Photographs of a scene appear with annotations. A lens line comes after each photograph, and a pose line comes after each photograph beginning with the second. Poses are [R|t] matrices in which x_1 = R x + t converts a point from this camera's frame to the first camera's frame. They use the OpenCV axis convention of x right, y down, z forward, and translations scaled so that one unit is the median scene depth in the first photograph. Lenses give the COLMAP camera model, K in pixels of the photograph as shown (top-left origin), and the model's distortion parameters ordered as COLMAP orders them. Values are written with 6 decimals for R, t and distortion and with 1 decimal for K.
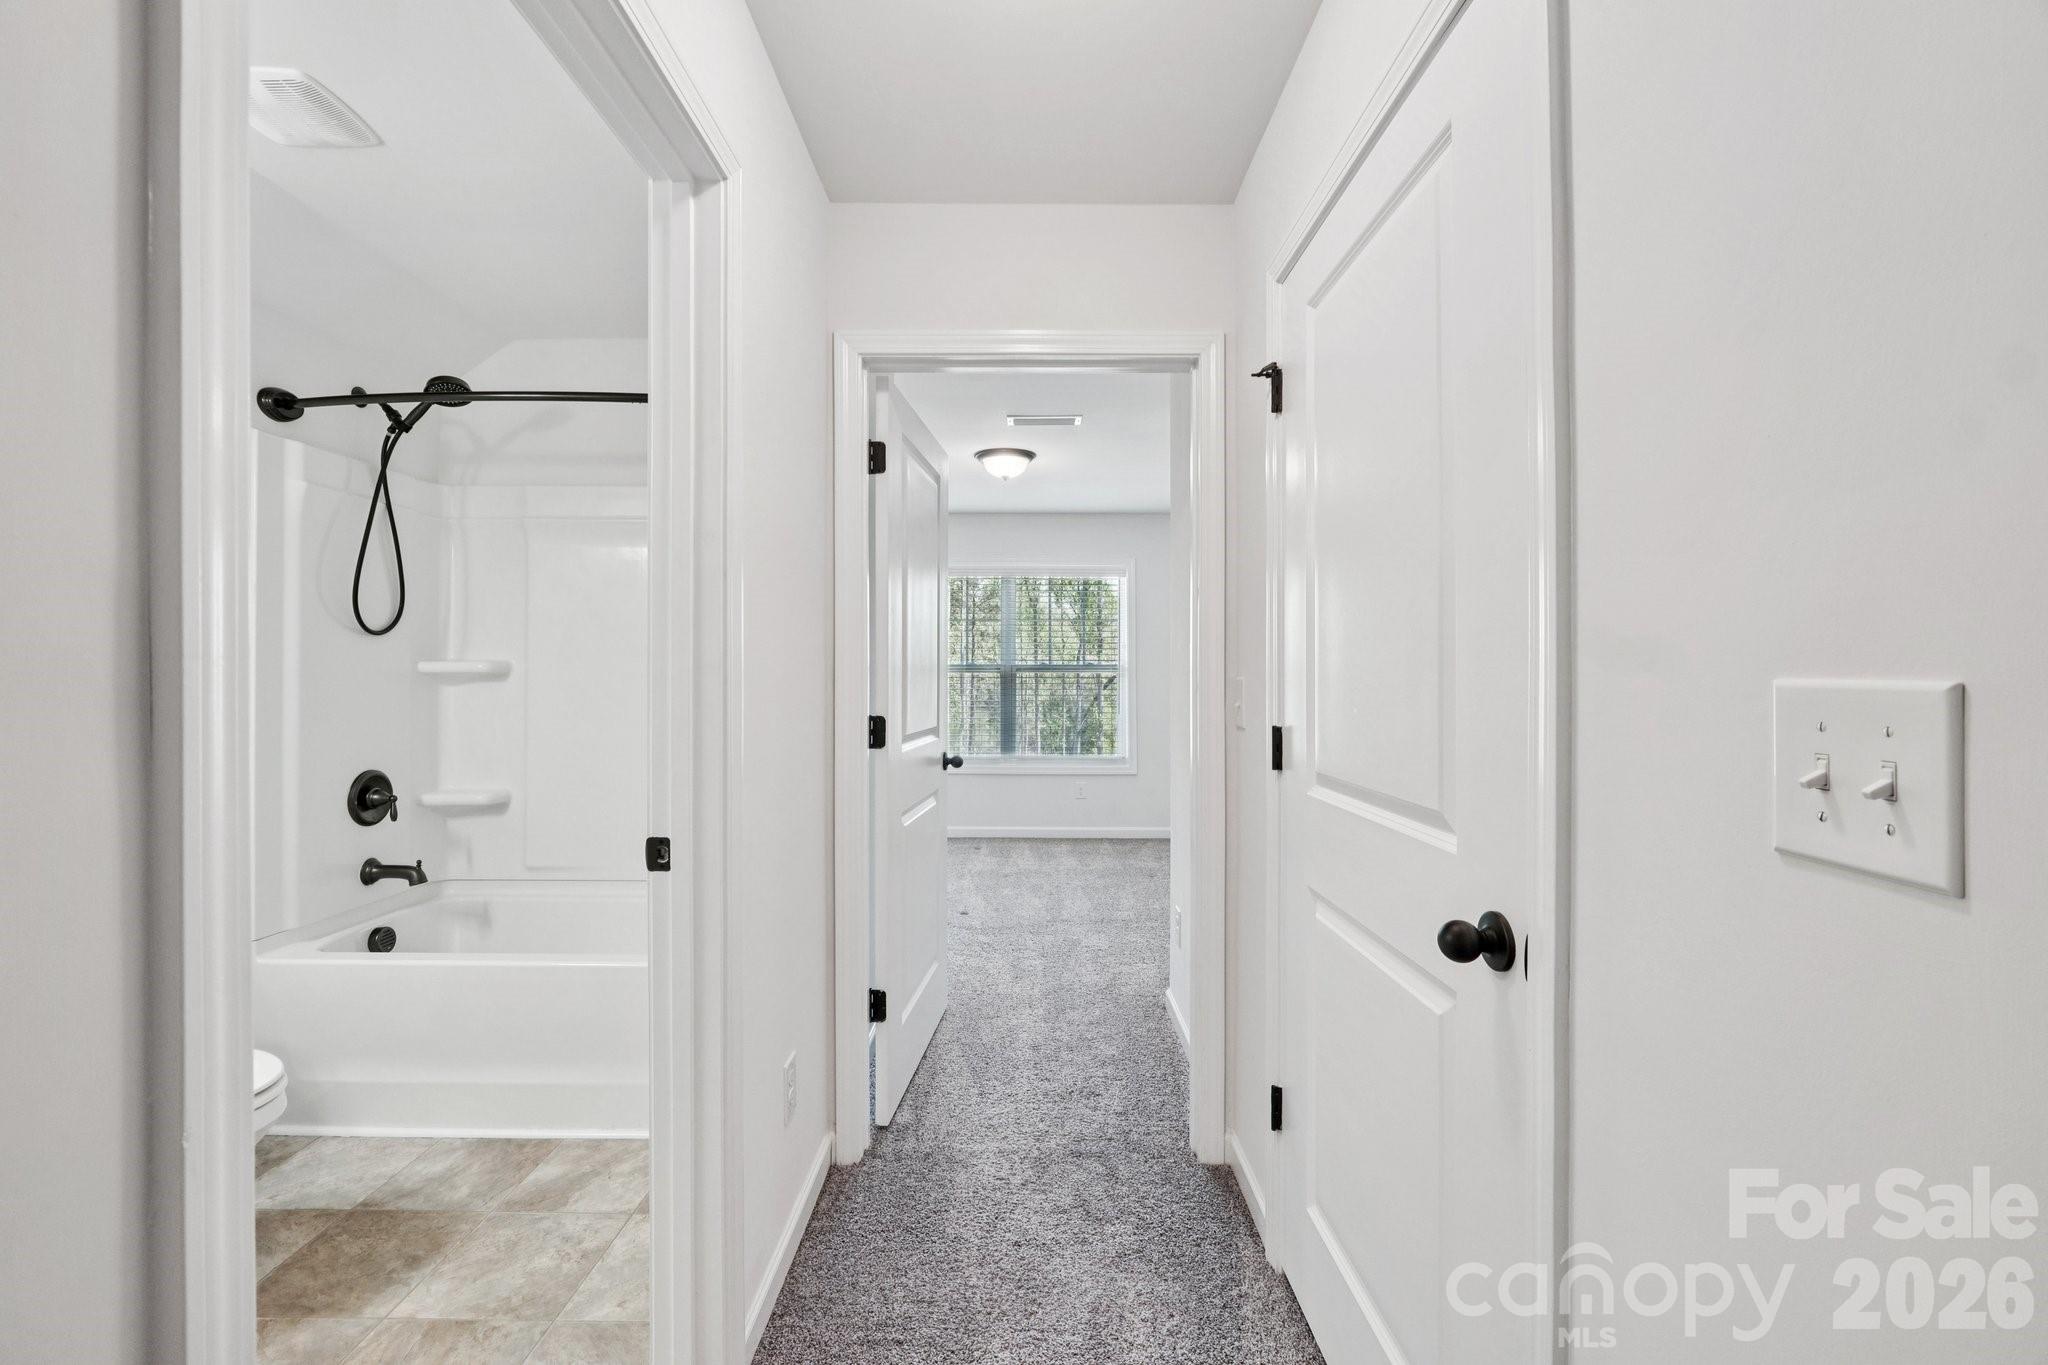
lens RADIAL K [[862.0, 0, 1025.1], [0, 862.0, 679.7], [0, 0, 1]] dist [-0.015391, 0.004941]
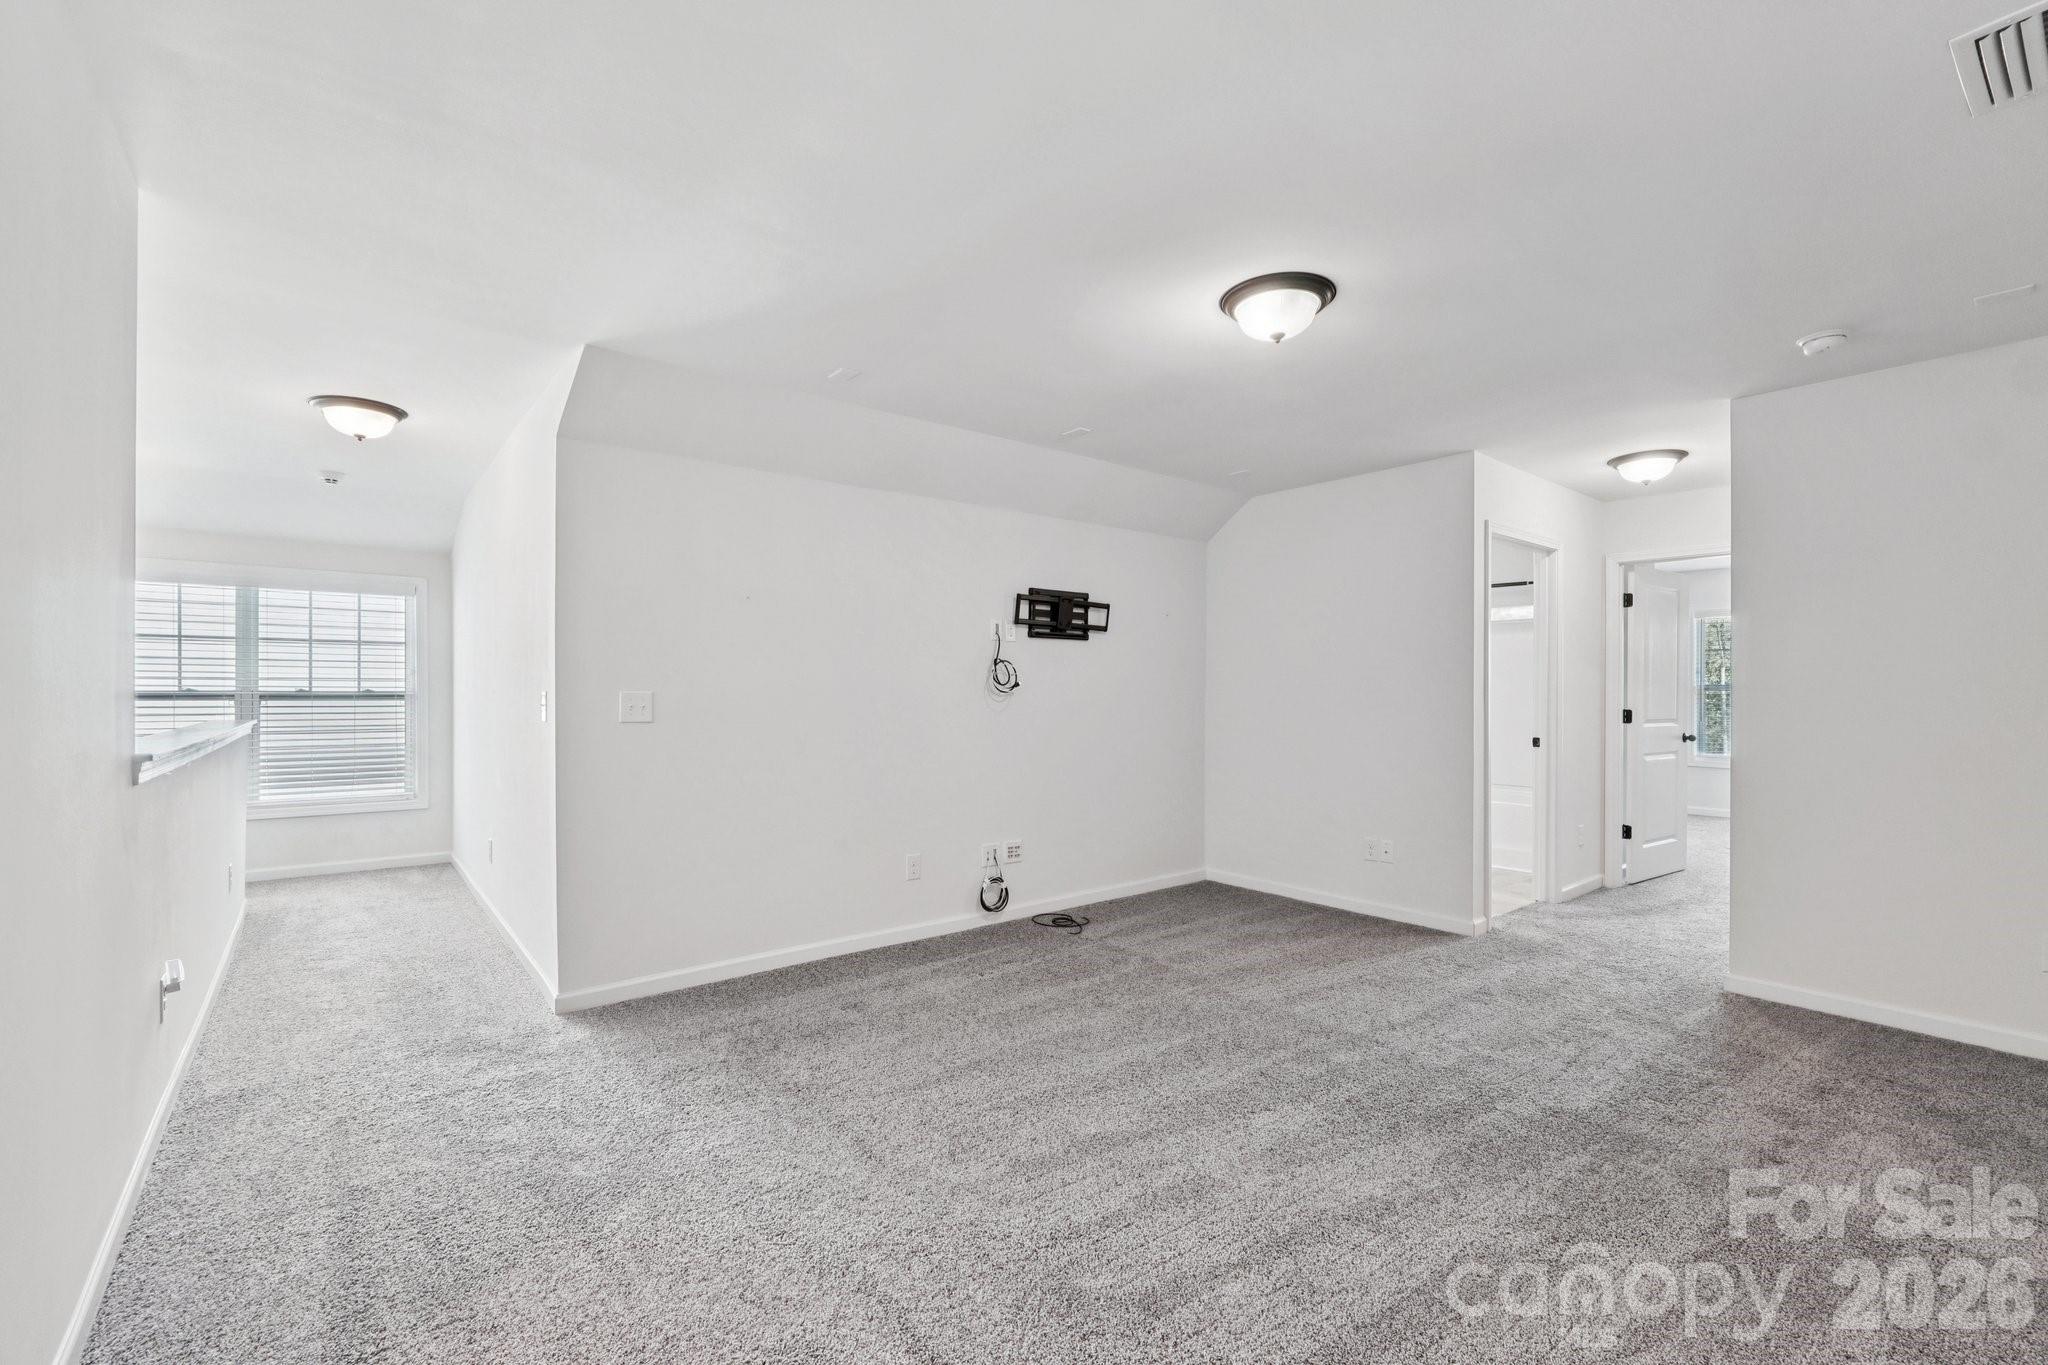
lens RADIAL K [[862.0, 0, 1028.4], [0, 862.0, 688.8], [0, 0, 1]] dist [-0.015391, 0.004941]
pose [[0.631051, -0.000773, -0.775741, 0.571367], [-0.005958, 0.999965, -0.005843, 0.008019], [0.775719, 0.008309, 0.631024, -1.639187]]
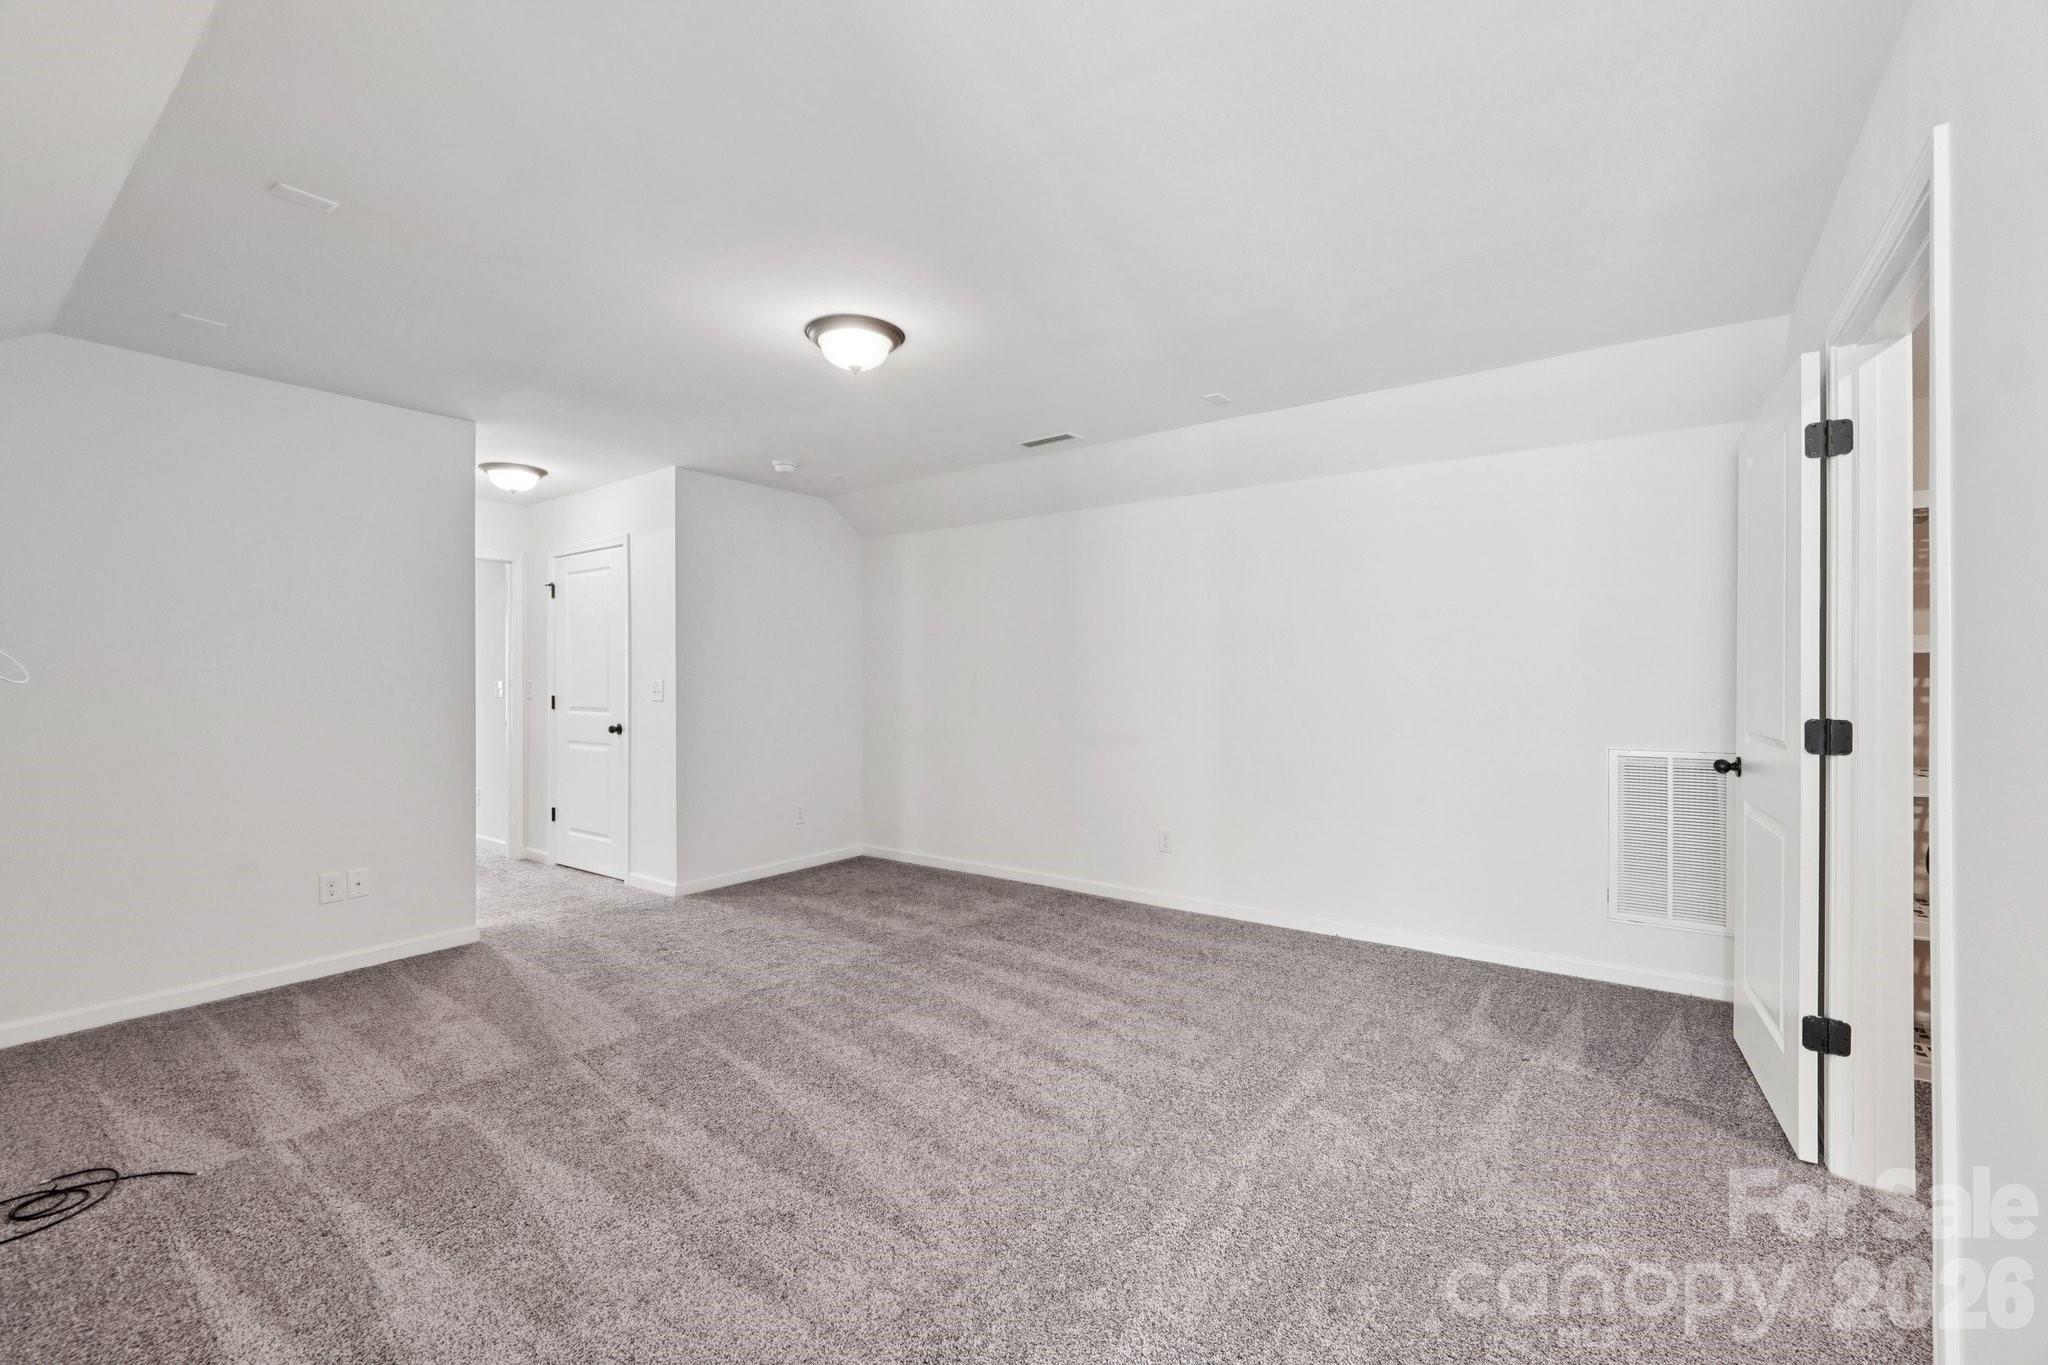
lens RADIAL K [[862.0, 0, 1024.5], [0, 862.0, 681.1], [0, 0, 1]] dist [-0.015391, 0.004941]
pose [[0.591442, -0.003806, 0.806339, -0.897580], [0.002685, 0.999993, 0.002751, -0.000367], [-0.806343, 0.000538, 0.591448, -1.640398]]
